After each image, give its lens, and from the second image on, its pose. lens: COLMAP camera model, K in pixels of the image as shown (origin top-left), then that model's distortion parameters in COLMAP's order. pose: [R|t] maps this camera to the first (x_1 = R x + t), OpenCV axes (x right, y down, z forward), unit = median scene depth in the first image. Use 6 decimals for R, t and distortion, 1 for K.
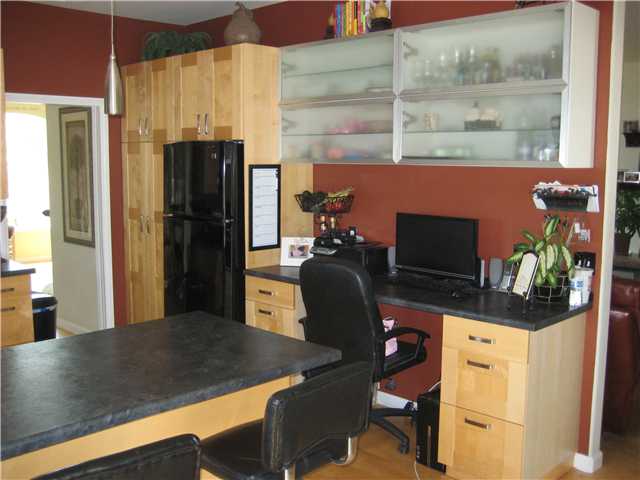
lens RADIAL K [[672.6, 0, 320.0], [0, 672.6, 240.0], [0, 0, 1]] dist [-0.183748, 0.284327]
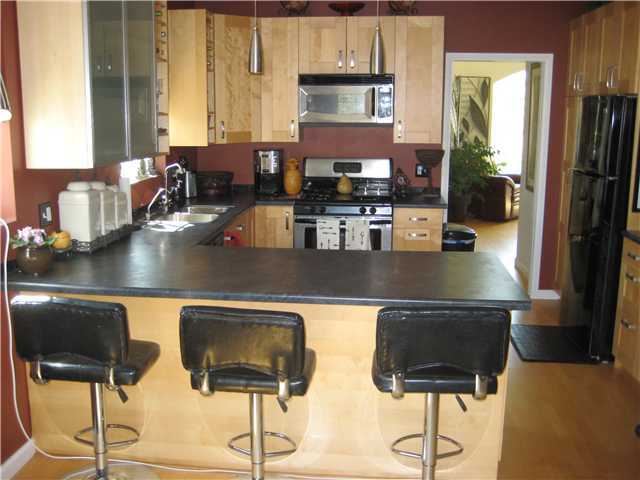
lens RADIAL K [[672.6, 0, 320.0], [0, 672.6, 240.0], [0, 0, 1]] dist [-0.183748, 0.284327]
pose [[0.623181, 0.148642, -0.767822, 0.342043], [-0.097828, 0.988877, 0.112036, -0.004953], [0.775935, 0.005296, 0.630791, 0.071398]]
